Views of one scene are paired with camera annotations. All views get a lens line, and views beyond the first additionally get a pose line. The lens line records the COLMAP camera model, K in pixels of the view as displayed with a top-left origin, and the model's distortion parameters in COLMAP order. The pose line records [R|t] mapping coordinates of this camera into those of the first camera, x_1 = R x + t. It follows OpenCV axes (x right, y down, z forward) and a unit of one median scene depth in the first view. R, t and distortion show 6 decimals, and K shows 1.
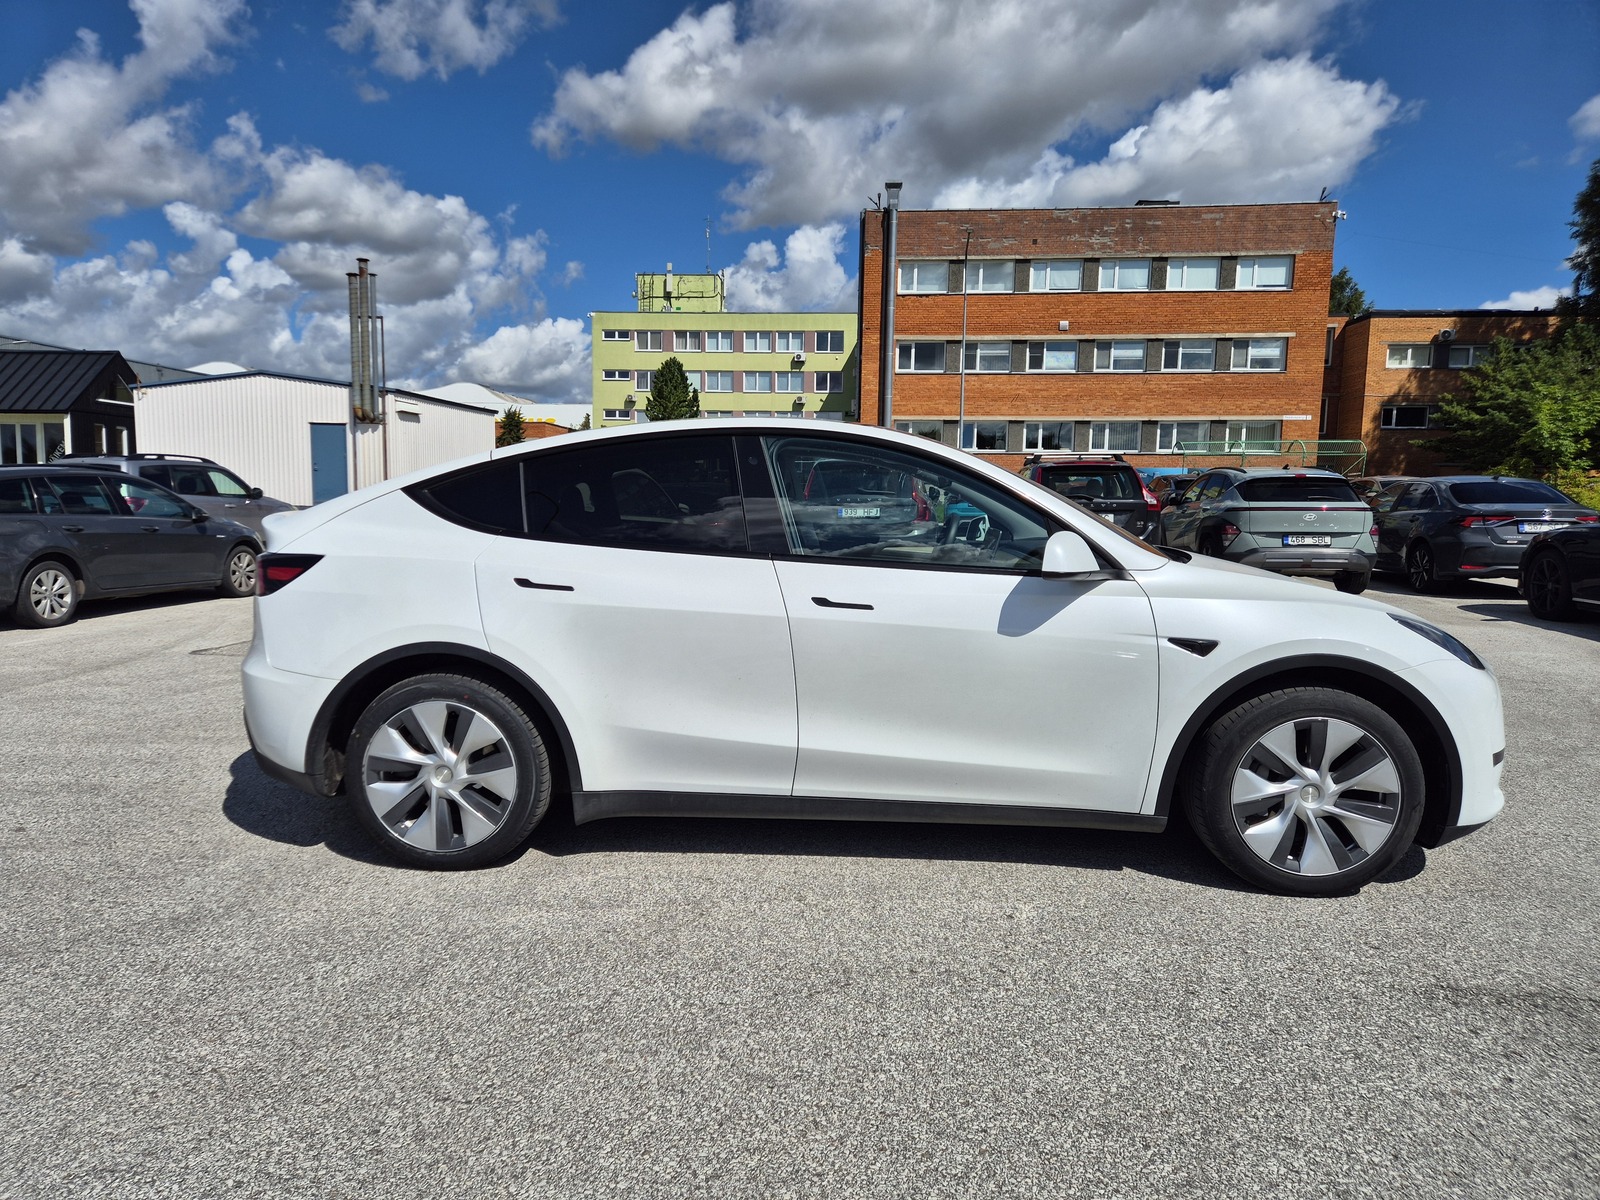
lens RADIAL K [[1071.0, 0, 780.2], [0, 1071.0, 598.5], [0, 0, 1]] dist [0.083759, -0.076610]
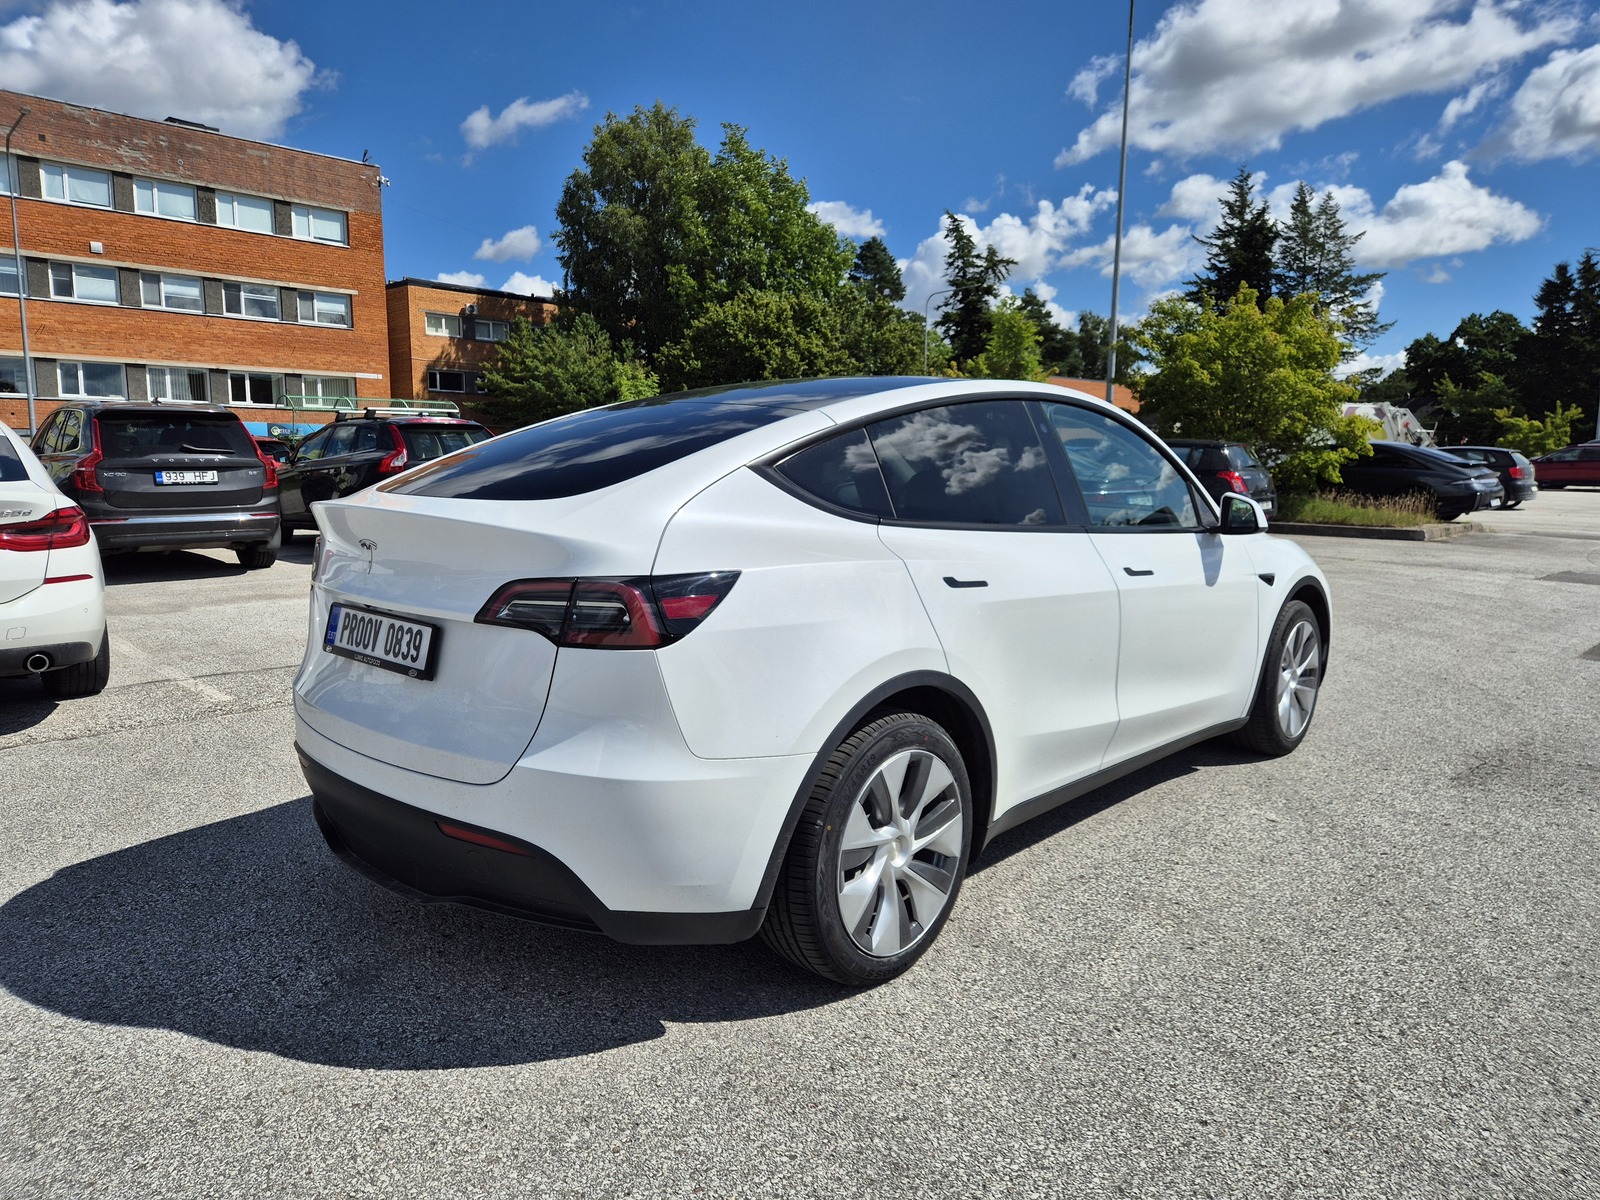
lens RADIAL K [[1071.0, 0, 780.2], [0, 1071.0, 598.5], [0, 0, 1]] dist [0.083759, -0.076610]
pose [[0.630809, -0.106615, 0.768579, -0.085873], [0.075442, 0.994250, 0.076000, -0.006649], [-0.772262, 0.010041, 0.635225, 0.055376]]
